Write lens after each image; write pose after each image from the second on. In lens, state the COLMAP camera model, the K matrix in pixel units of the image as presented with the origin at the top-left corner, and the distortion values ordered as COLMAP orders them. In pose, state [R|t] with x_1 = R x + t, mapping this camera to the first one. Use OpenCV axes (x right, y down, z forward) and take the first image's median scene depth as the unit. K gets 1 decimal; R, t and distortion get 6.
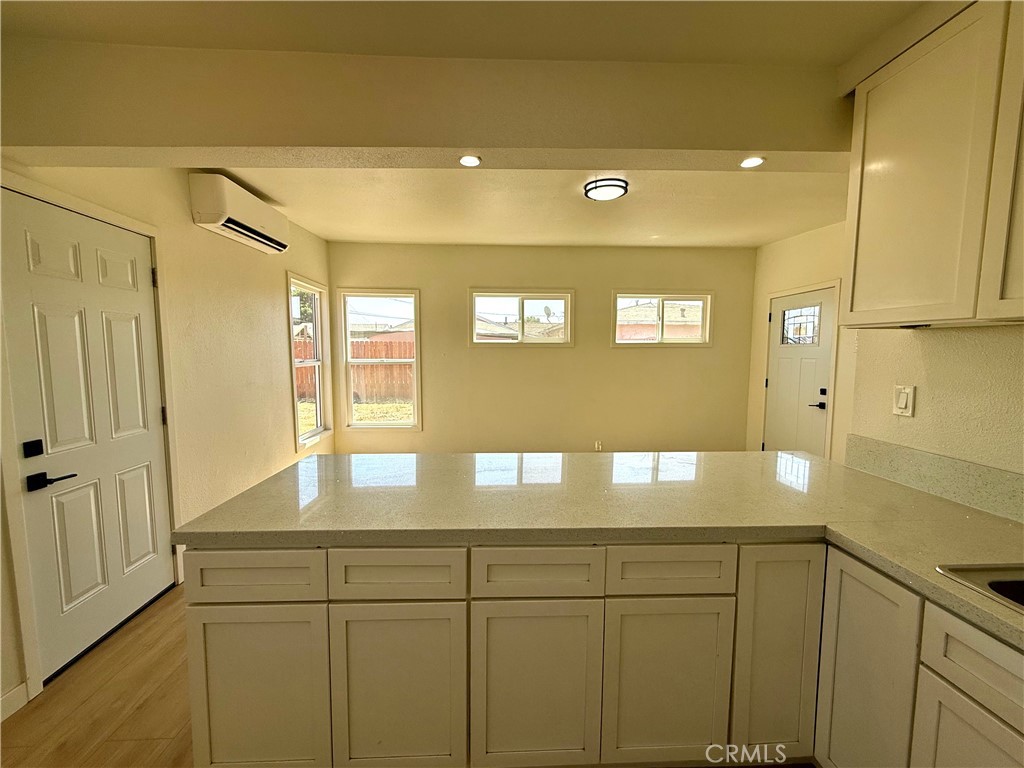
lens RADIAL K [[407.2, 0, 510.3], [0, 407.2, 384.6], [0, 0, 1]] dist [0.000310, 0.000048]
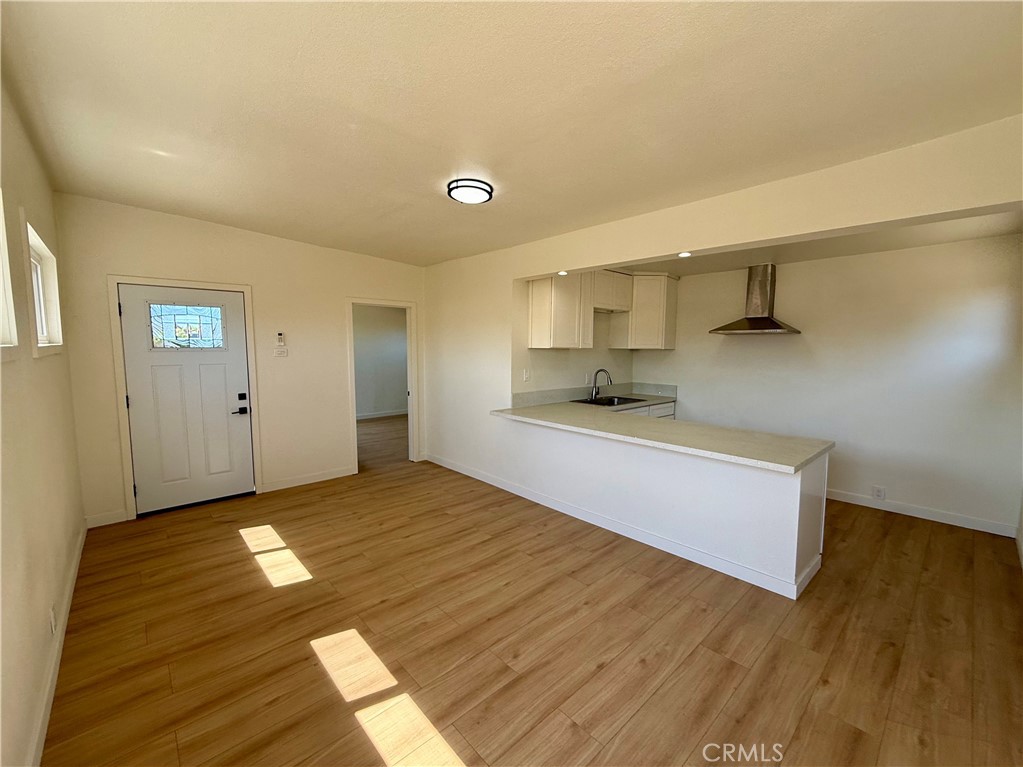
lens RADIAL K [[424.9, 0, 513.6], [0, 424.9, 383.6], [0, 0, 1]] dist [-0.000264, 0.000095]
pose [[-0.636279, -0.073836, 0.767917, -1.096513], [0.057947, 0.988023, 0.143013, -0.305540], [-0.769279, 0.135495, -0.624380, 2.804992]]
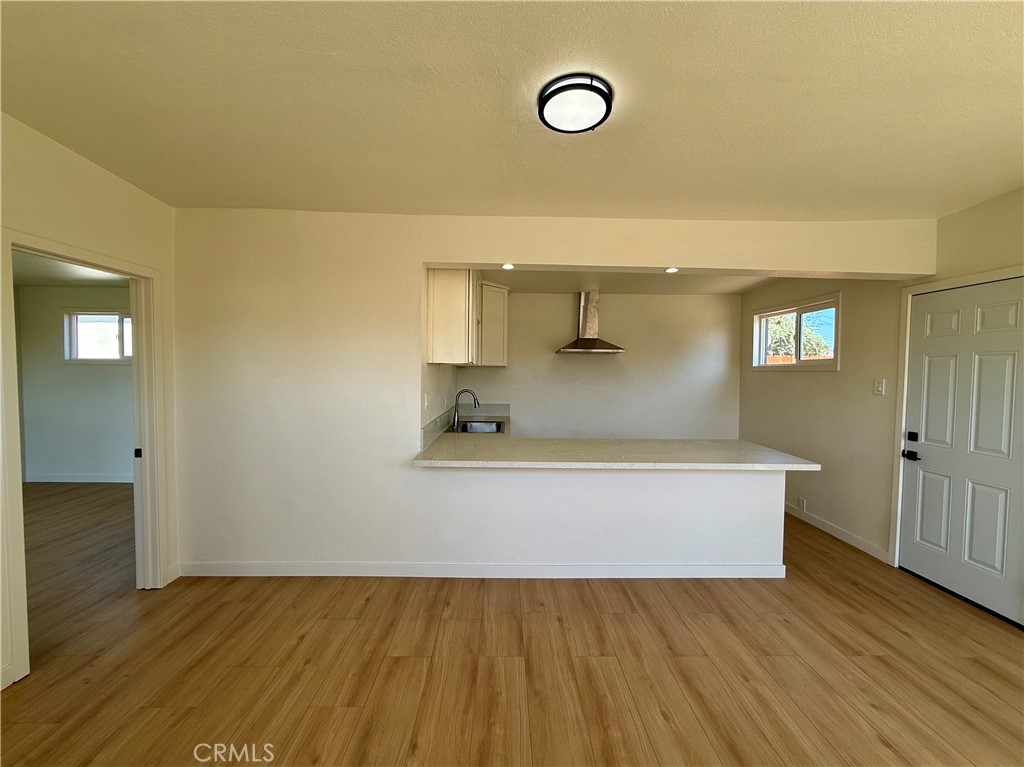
lens RADIAL K [[418.1, 0, 512.0], [0, 418.1, 383.5], [0, 0, 1]] dist [-0.002459, -0.000125]
pose [[-0.999283, -0.016494, 0.034076, 0.529535], [-0.012252, 0.992560, 0.121141, -0.276295], [-0.035820, 0.120637, -0.992050, 2.877926]]
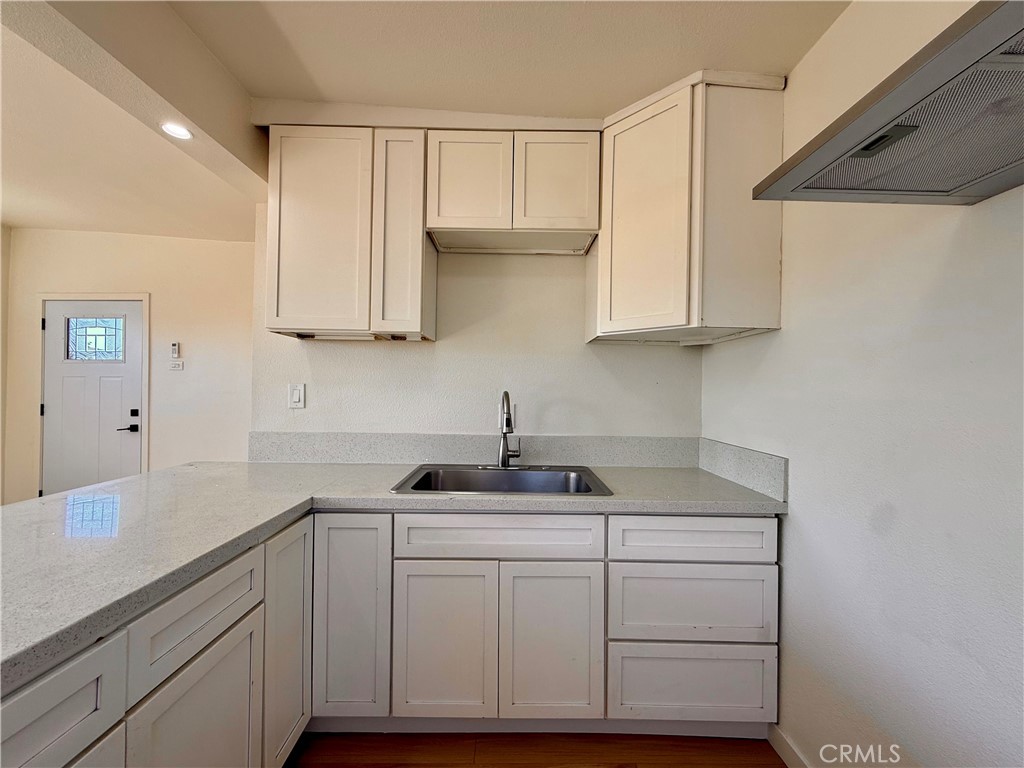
lens RADIAL K [[407.2, 0, 510.3], [0, 407.2, 384.6], [0, 0, 1]] dist [0.000310, 0.000048]
pose [[0.046924, 0.007576, 0.998870, -0.253931], [0.074475, 0.997162, -0.011061, 0.067470], [-0.996118, 0.074909, 0.046227, 0.287180]]
